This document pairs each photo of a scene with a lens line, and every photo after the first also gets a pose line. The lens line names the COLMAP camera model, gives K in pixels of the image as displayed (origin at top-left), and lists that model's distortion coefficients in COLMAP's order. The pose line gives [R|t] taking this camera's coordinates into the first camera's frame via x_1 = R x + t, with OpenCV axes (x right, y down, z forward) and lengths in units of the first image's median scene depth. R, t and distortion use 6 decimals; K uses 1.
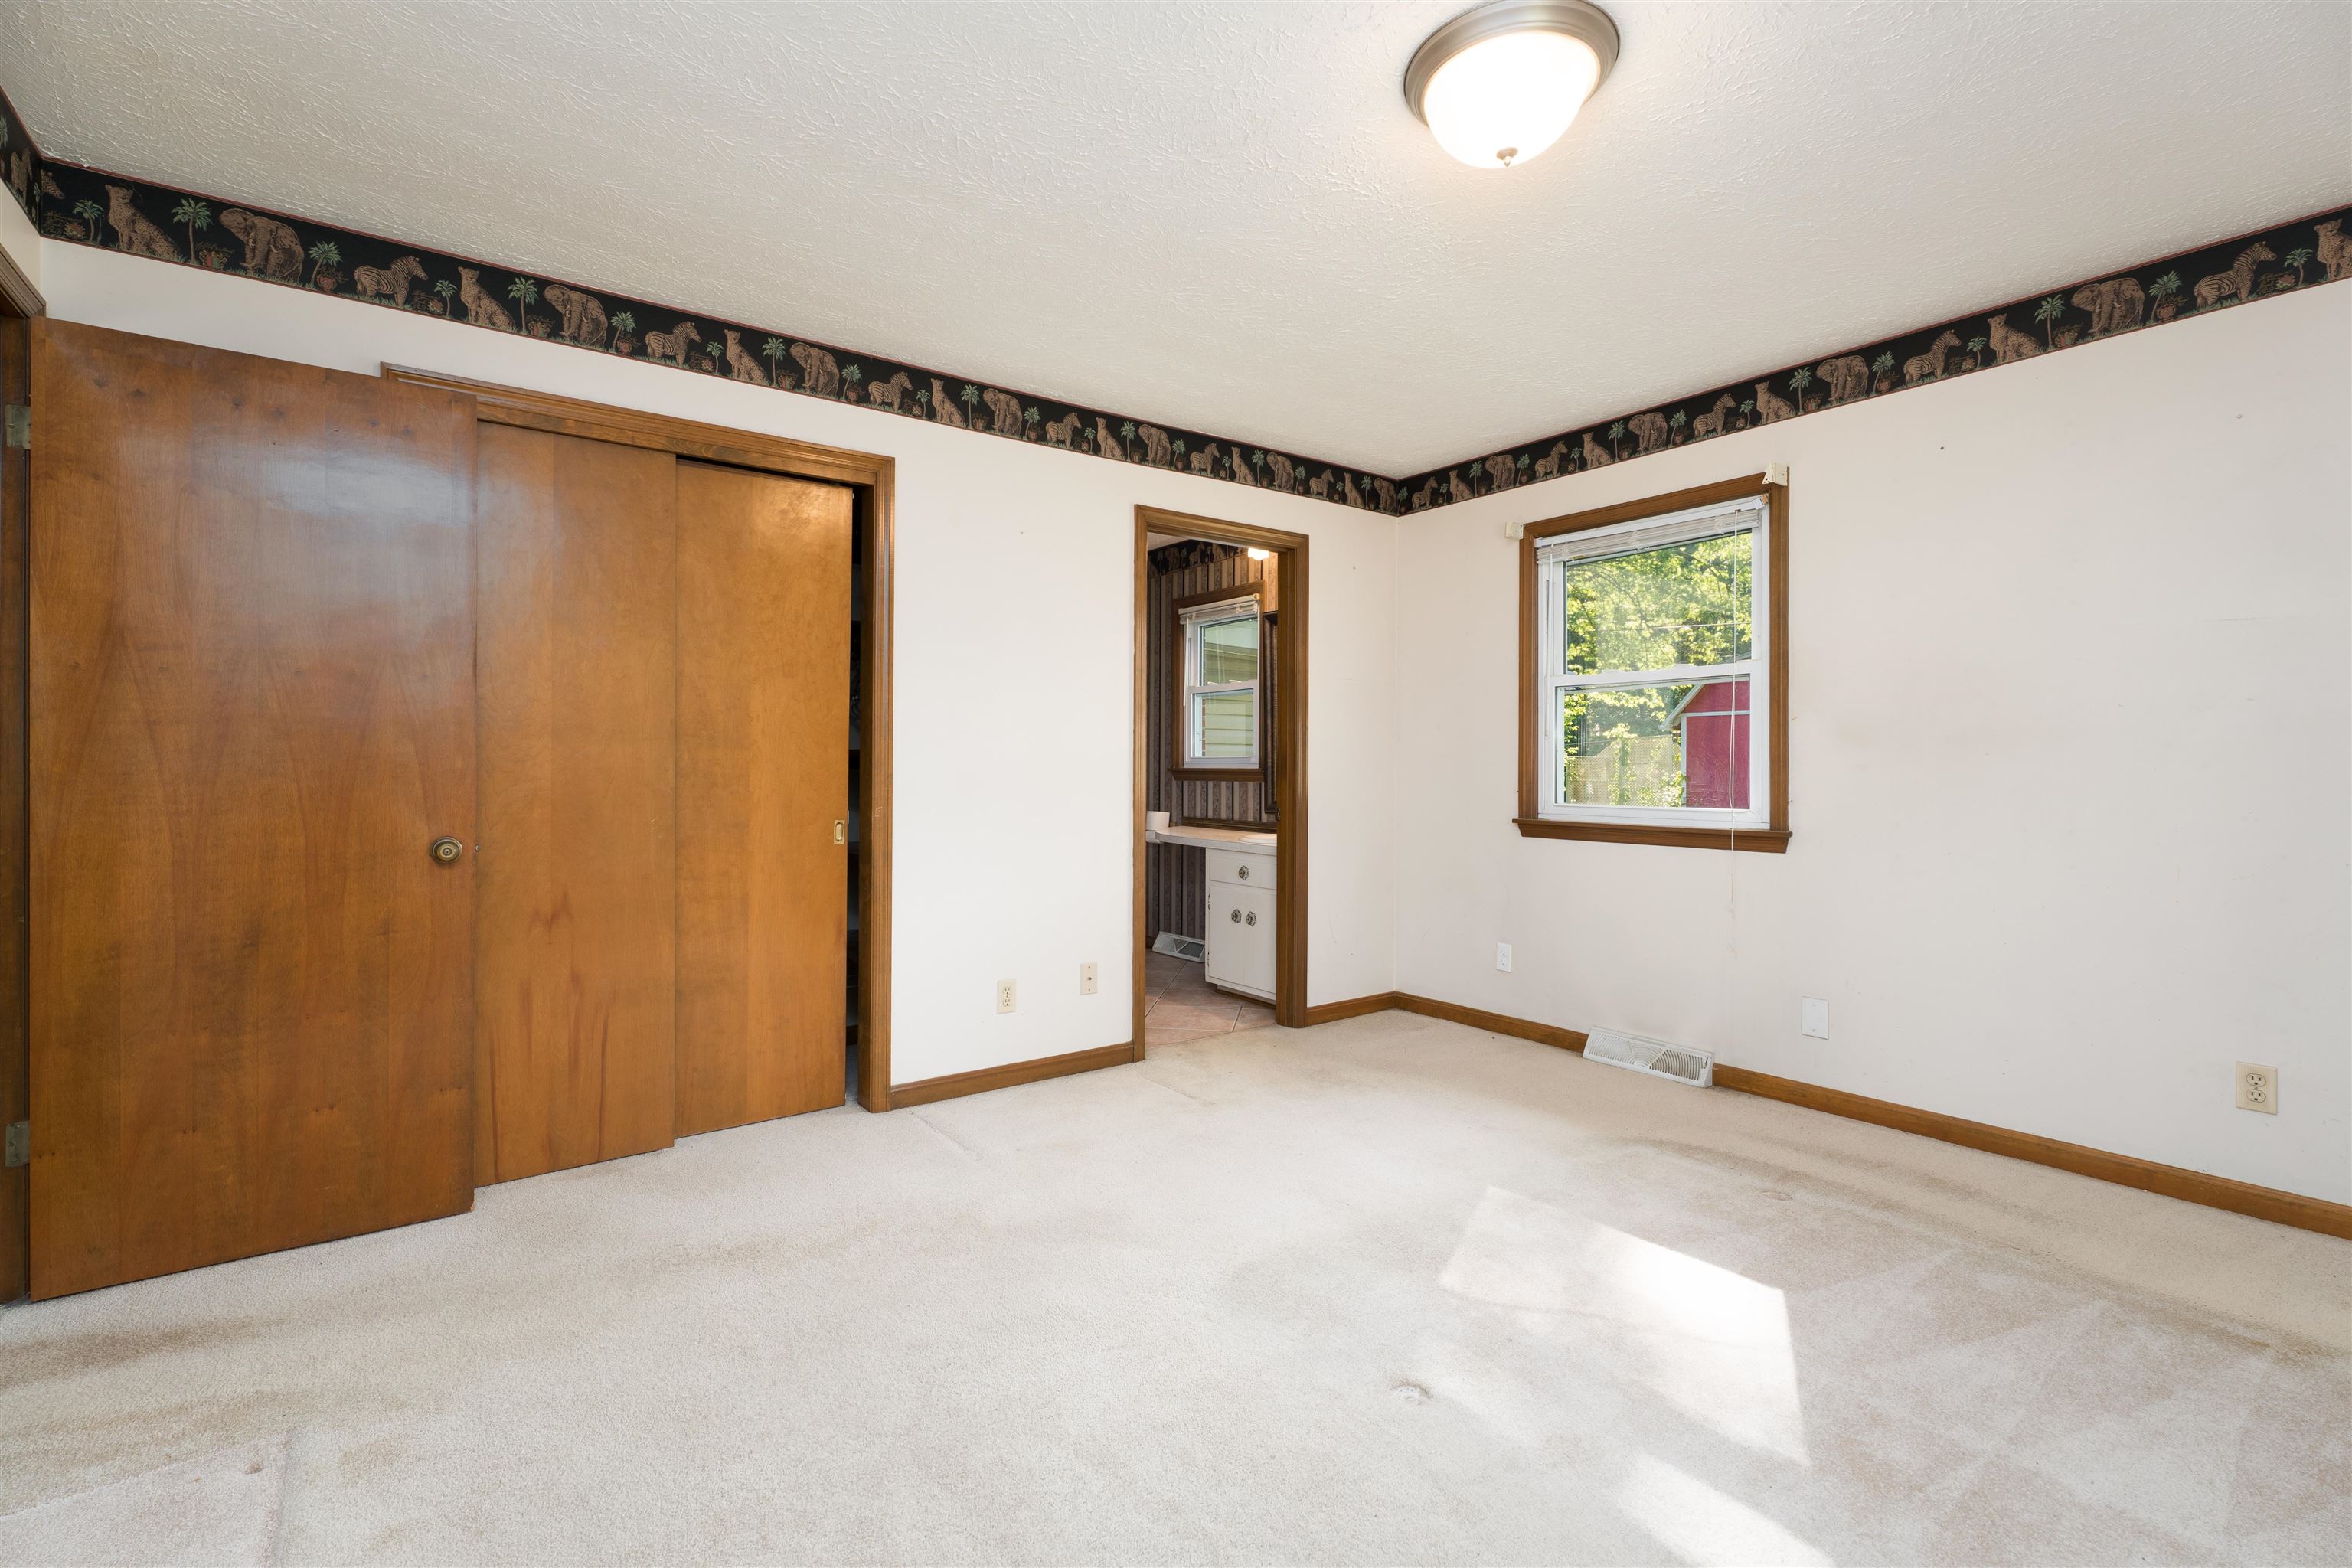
lens RADIAL K [[1040.4, 0, 1158.4], [0, 1040.4, 767.7], [0, 0, 1]] dist [0.000339, 0.000299]
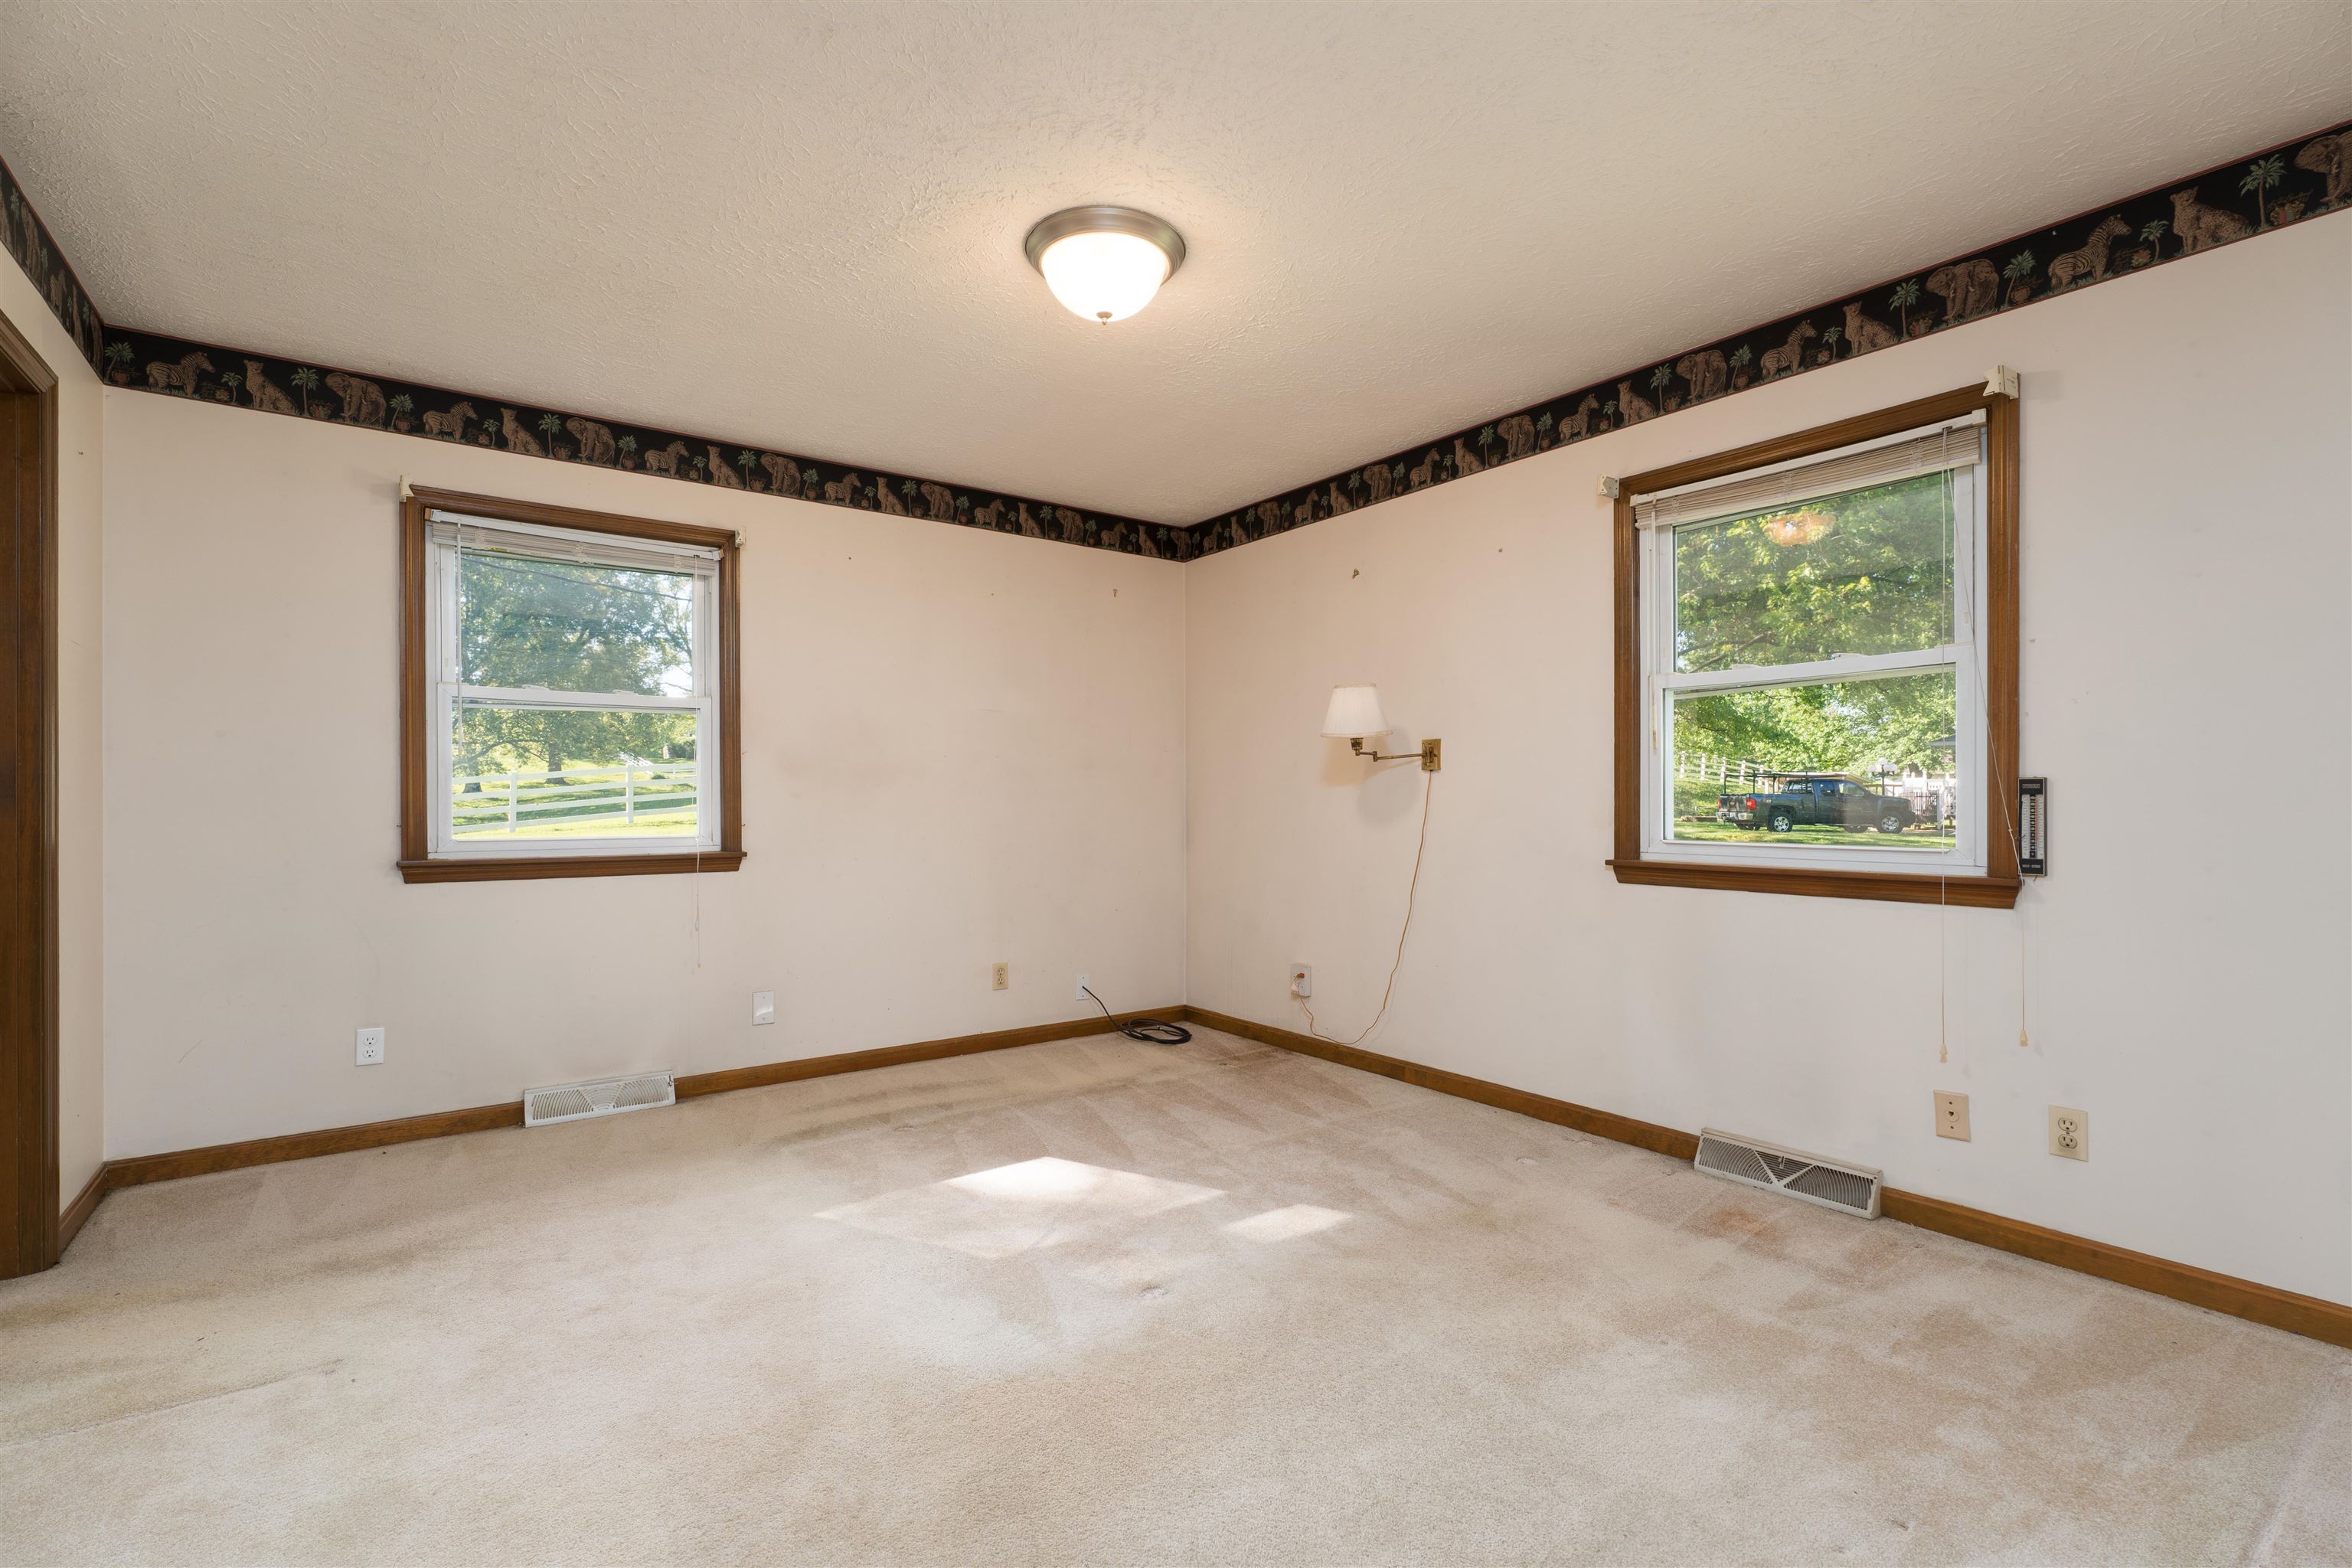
lens RADIAL K [[1040.4, 0, 1179.8], [0, 1040.4, 806.2], [0, 0, 1]] dist [0.000339, 0.000299]
pose [[0.002994, -0.002668, 0.999992, -0.620437], [0.003890, 0.999989, 0.002656, 0.012007], [-0.999988, 0.003882, 0.003005, 0.600208]]
